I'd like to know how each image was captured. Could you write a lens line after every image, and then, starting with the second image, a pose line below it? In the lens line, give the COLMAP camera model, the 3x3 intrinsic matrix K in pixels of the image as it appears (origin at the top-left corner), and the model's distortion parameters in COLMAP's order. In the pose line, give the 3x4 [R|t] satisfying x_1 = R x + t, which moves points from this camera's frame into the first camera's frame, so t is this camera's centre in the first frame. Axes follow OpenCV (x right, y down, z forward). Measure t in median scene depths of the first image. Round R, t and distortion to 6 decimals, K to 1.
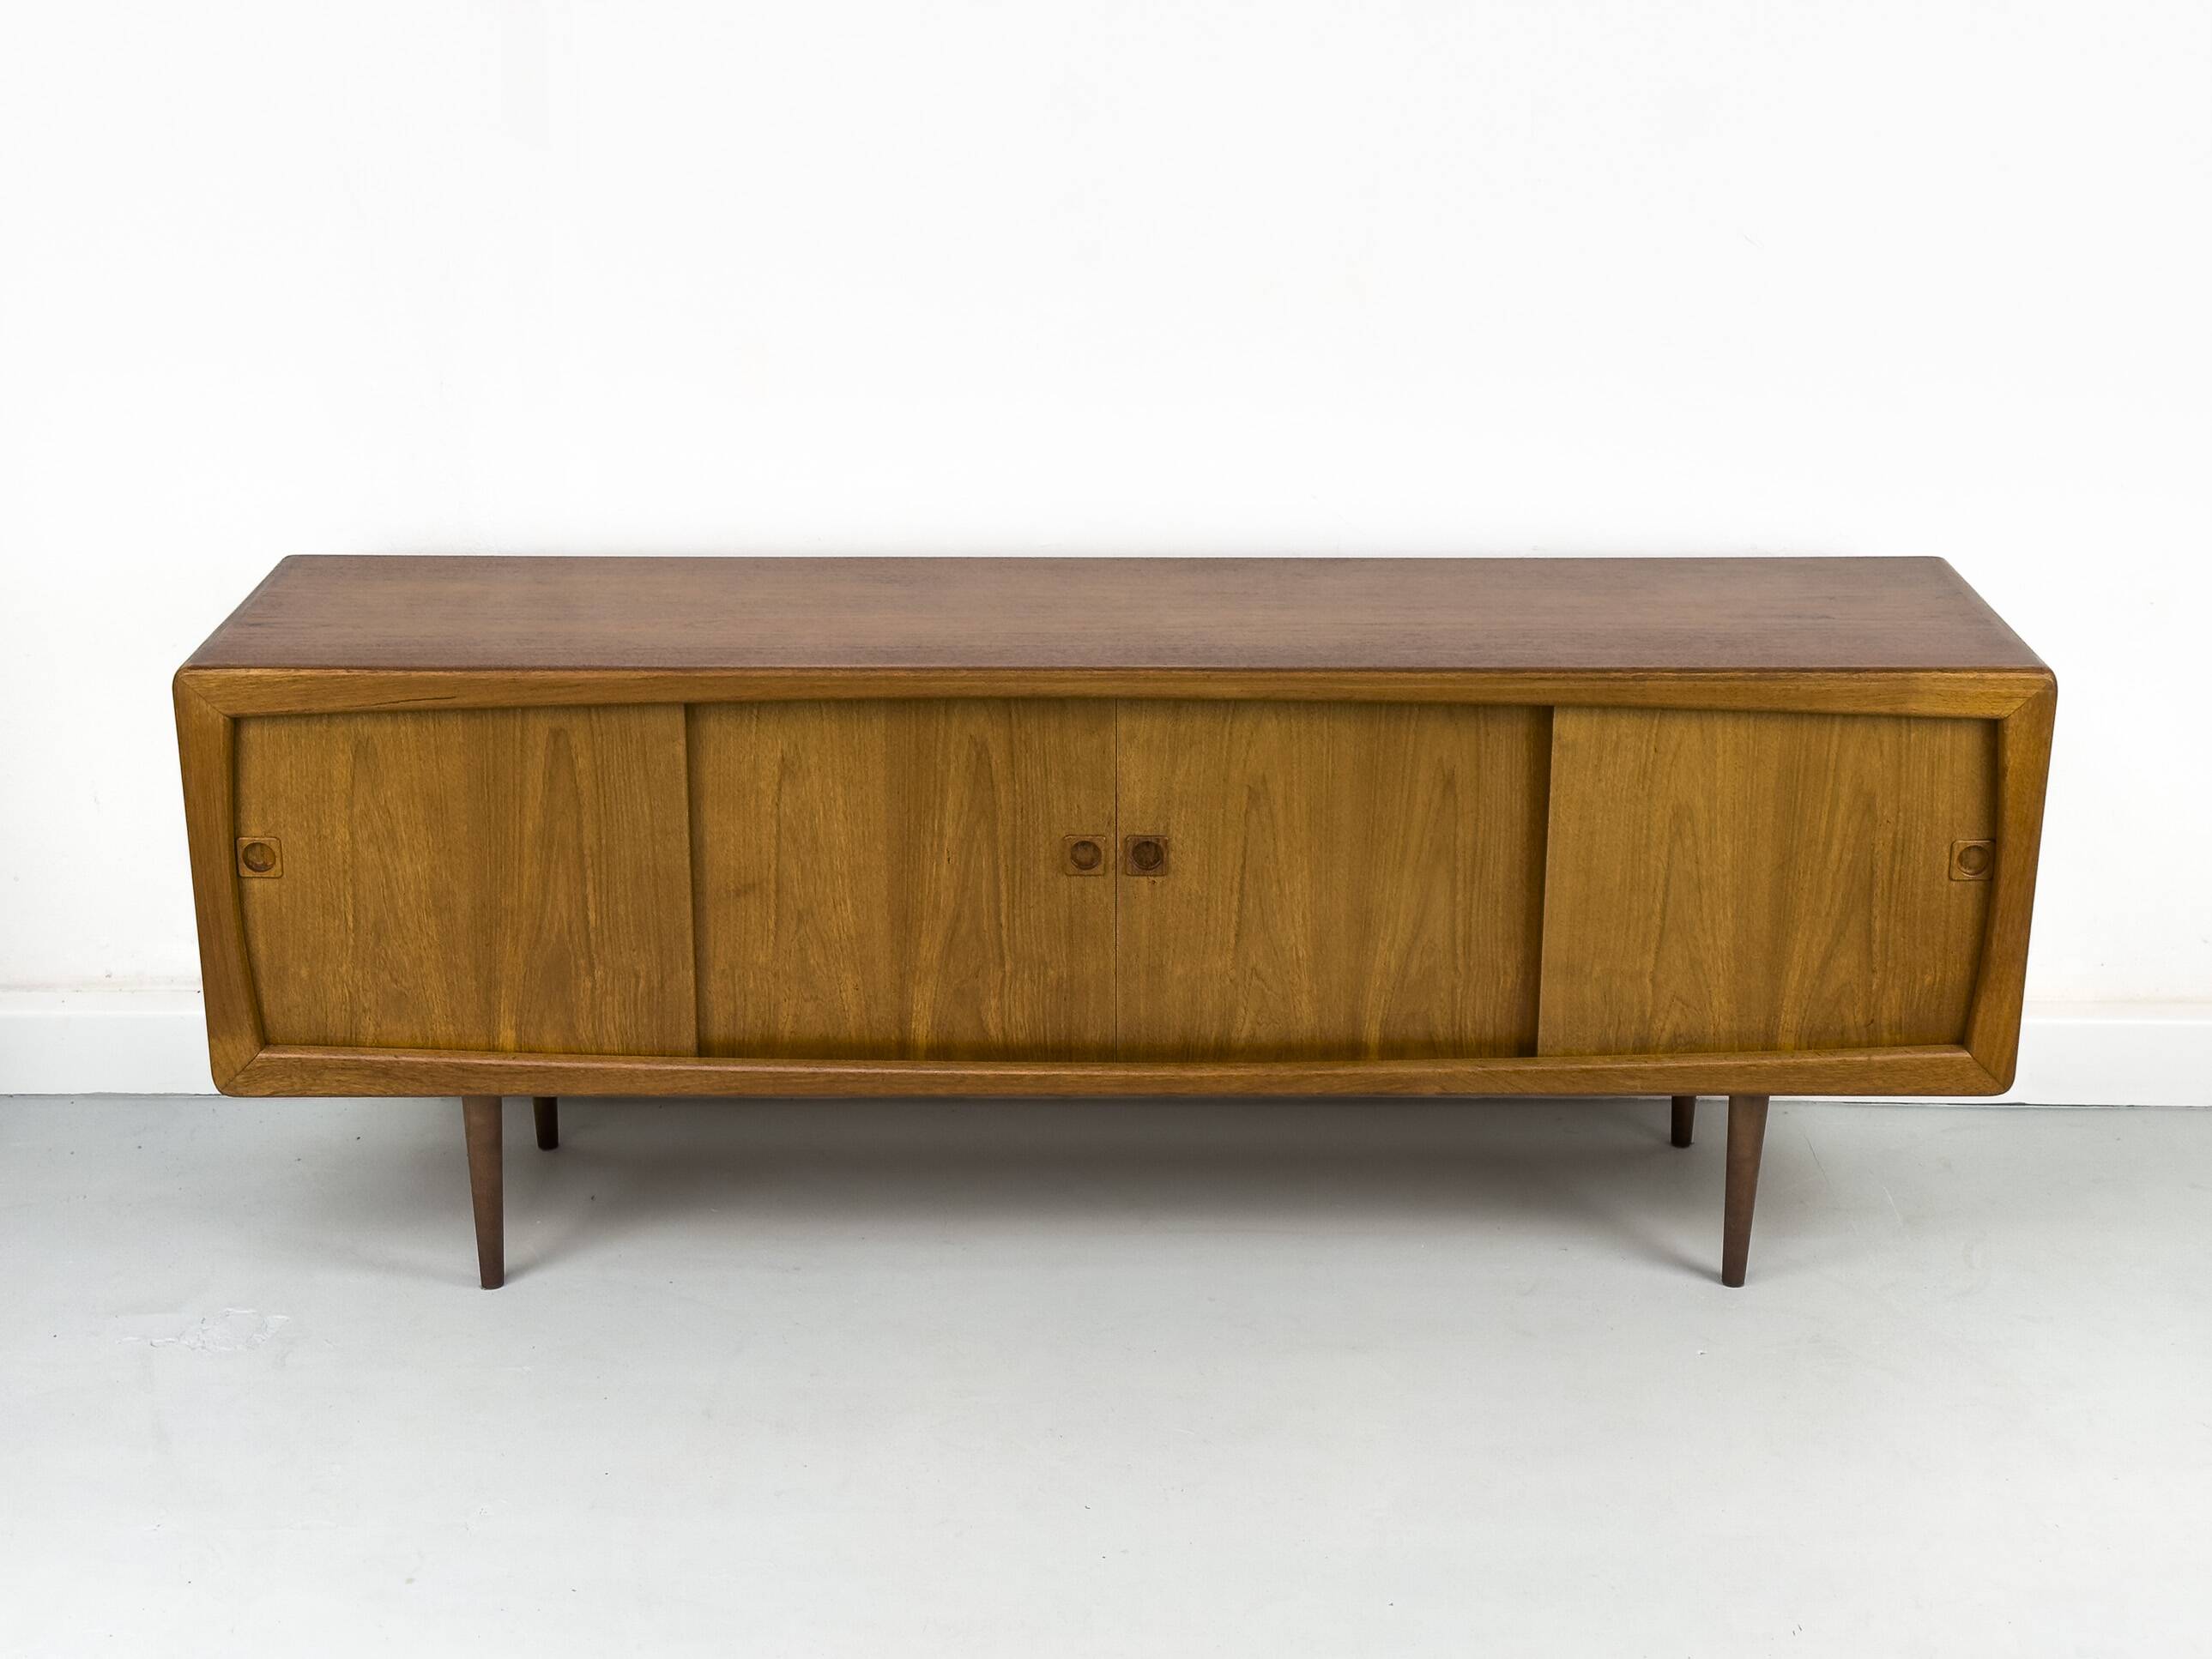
lens RADIAL K [[3141.9, 0, 1131.7], [0, 3141.9, 815.6], [0, 0, 1]] dist [0.163994, -0.189373]
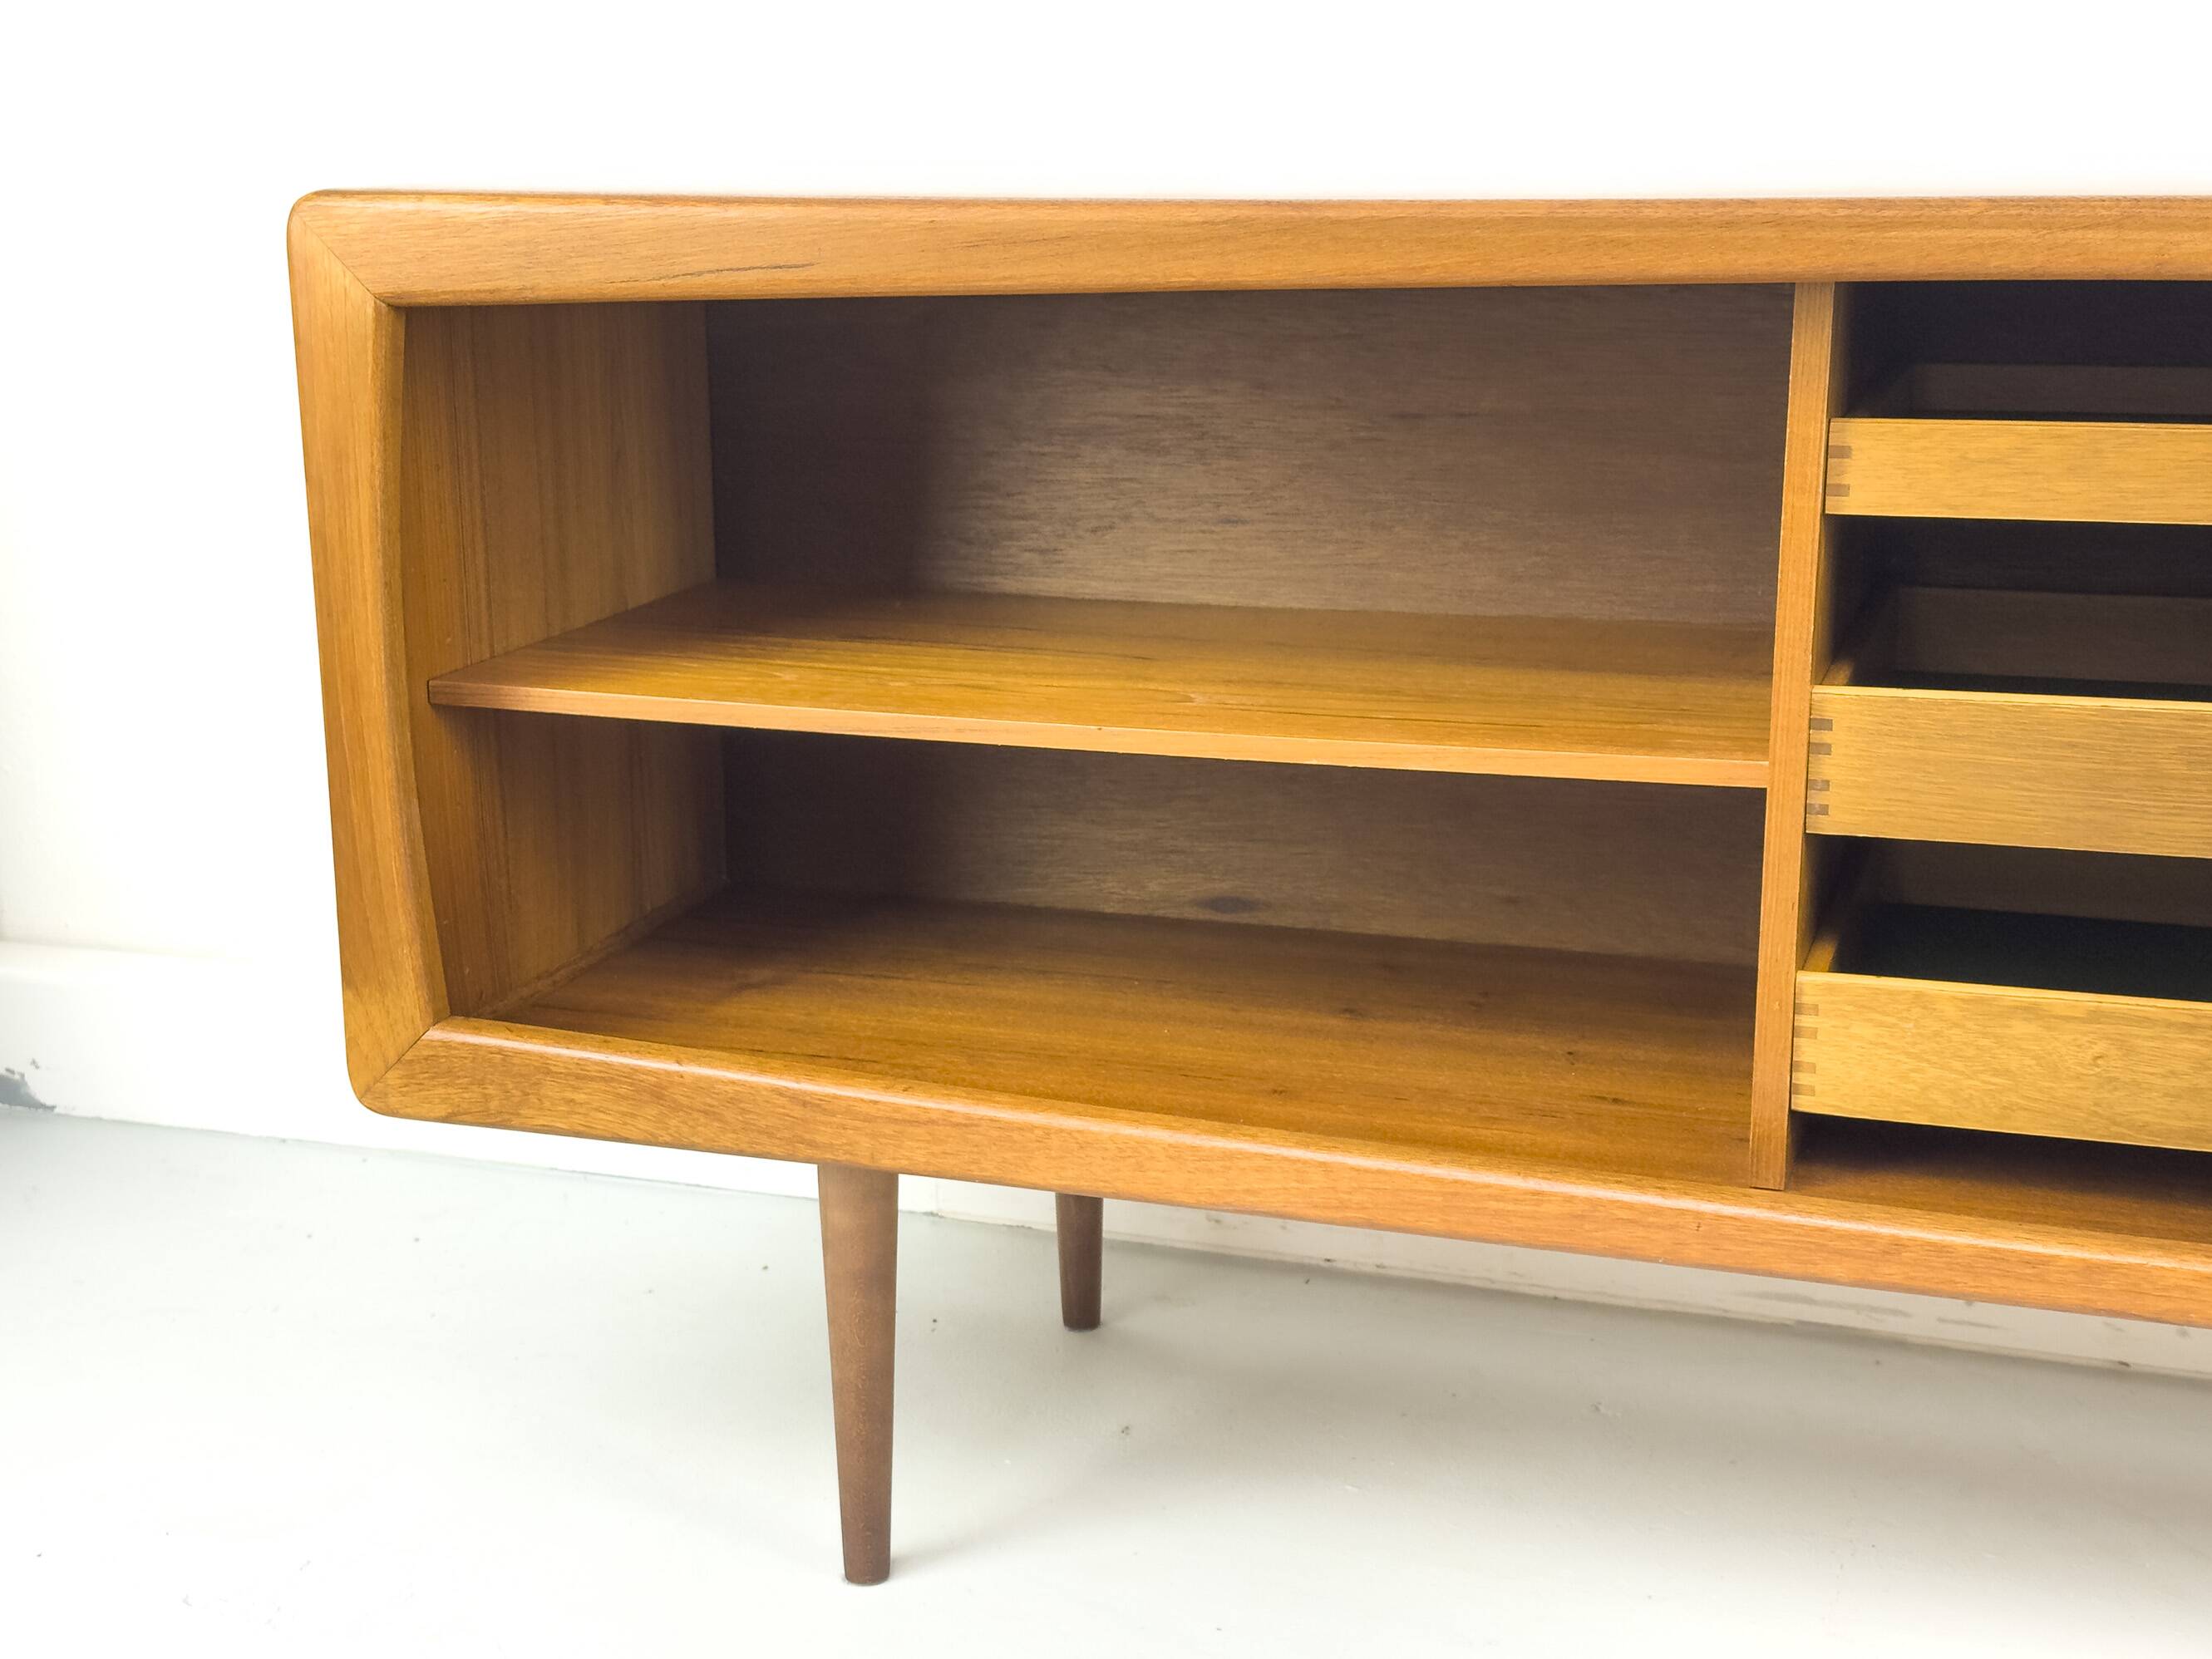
lens RADIAL K [[3051.7, 0, 1098.5], [0, 3051.7, 831.5], [0, 0, 1]] dist [0.167743, -0.302984]
pose [[0.945327, 0.067779, -0.319004, -0.026833], [-0.098021, 0.991987, -0.079704, 0.072479], [0.311045, 0.106615, 0.944396, 0.581191]]
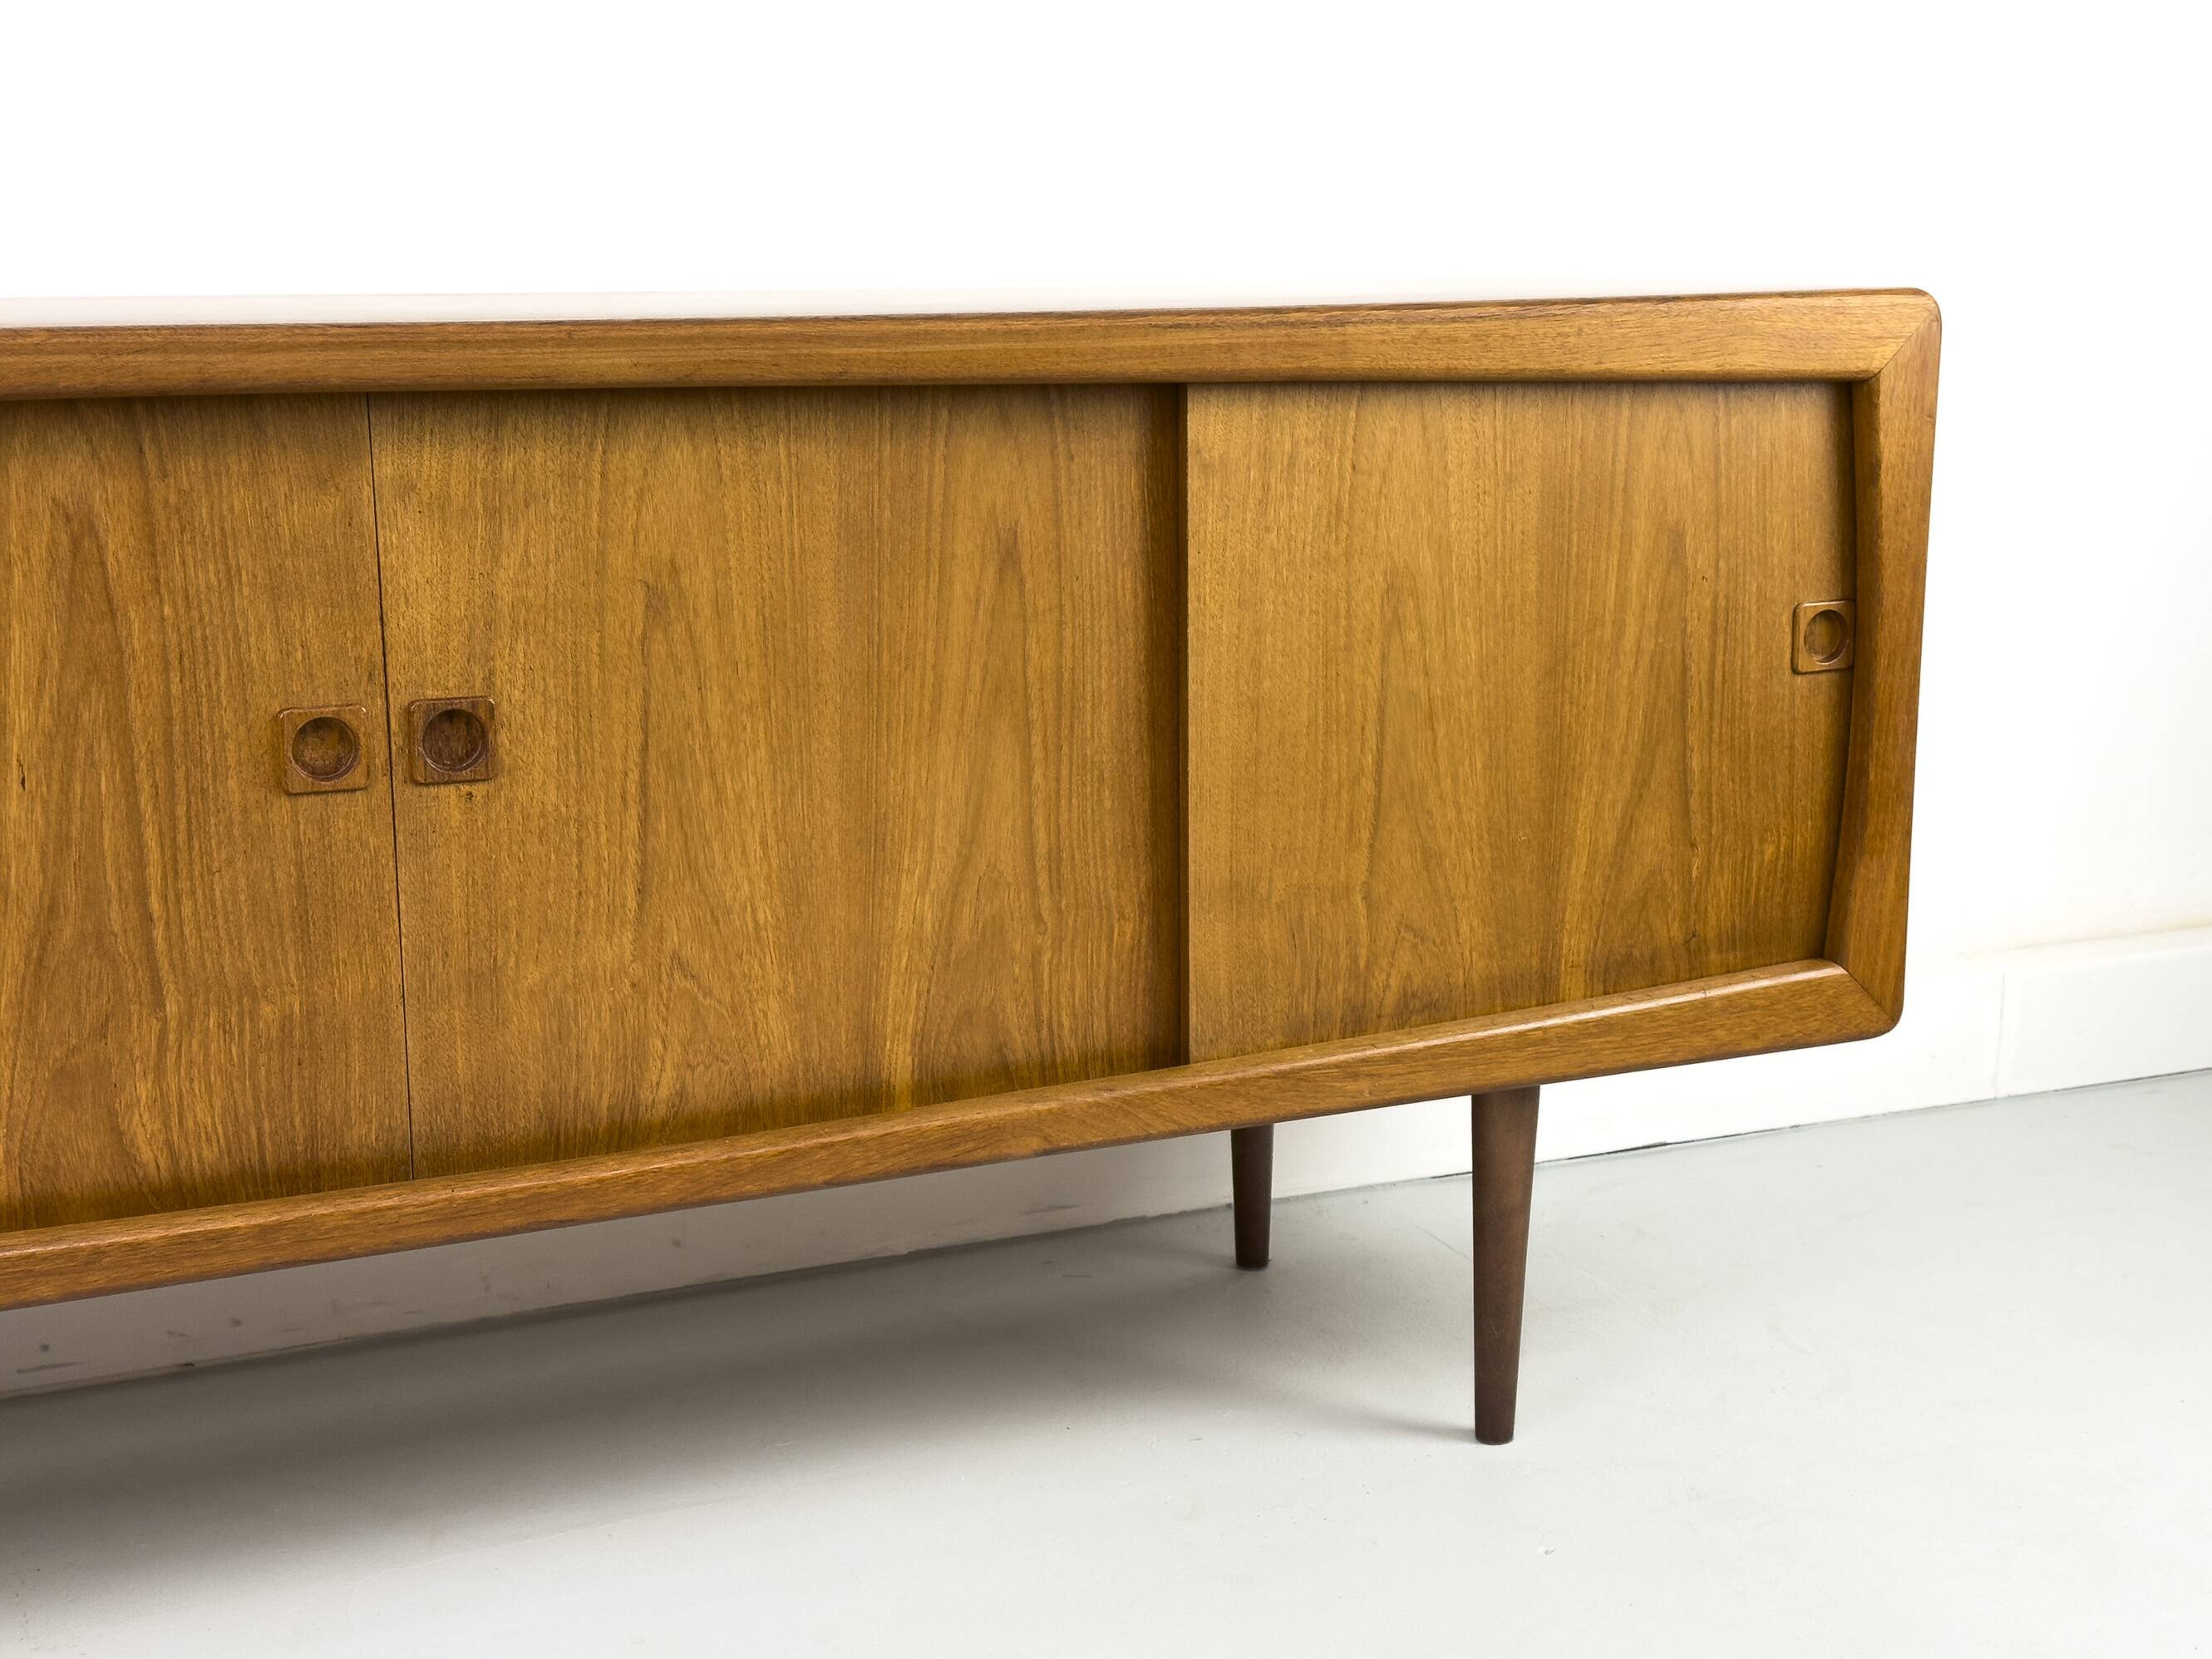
lens RADIAL K [[3051.7, 0, 1098.5], [0, 3051.7, 831.5], [0, 0, 1]] dist [0.167743, -0.302984]
pose [[0.916642, -0.090099, 0.389422, -0.091320], [0.142712, 0.983821, -0.108300, 0.093382], [-0.373364, 0.154848, 0.914670, 0.519276]]
